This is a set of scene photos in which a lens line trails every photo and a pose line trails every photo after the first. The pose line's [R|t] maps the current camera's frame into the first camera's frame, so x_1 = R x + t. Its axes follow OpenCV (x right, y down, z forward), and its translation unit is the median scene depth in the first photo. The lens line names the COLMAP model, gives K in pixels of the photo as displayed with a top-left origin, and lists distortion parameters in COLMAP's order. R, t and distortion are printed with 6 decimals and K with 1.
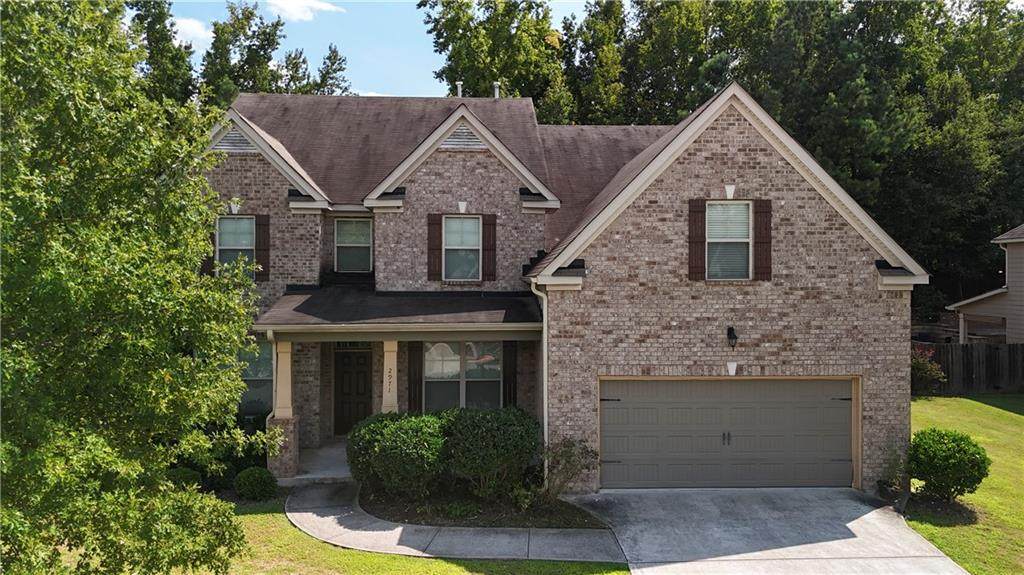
lens RADIAL K [[805.9, 0, 511.6], [0, 805.9, 256.8], [0, 0, 1]] dist [0.129786, -0.236552]
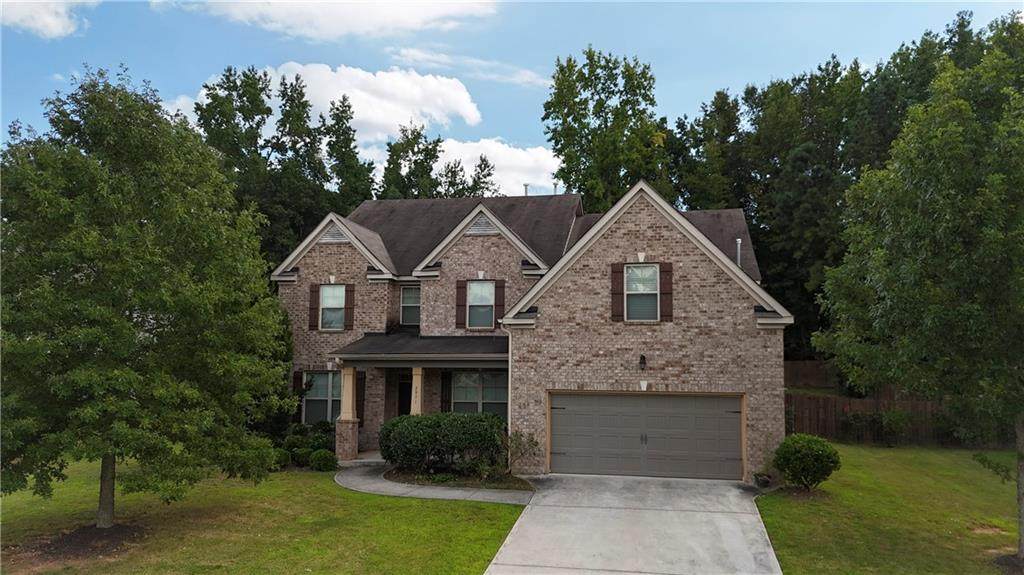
lens RADIAL K [[805.9, 0, 511.6], [0, 805.9, 256.8], [0, 0, 1]] dist [0.129786, -0.236552]
pose [[0.969474, -0.026476, -0.243759, 0.387028], [-0.001410, 0.993535, -0.113521, 0.075710], [0.245188, 0.110400, 0.963169, -0.382944]]
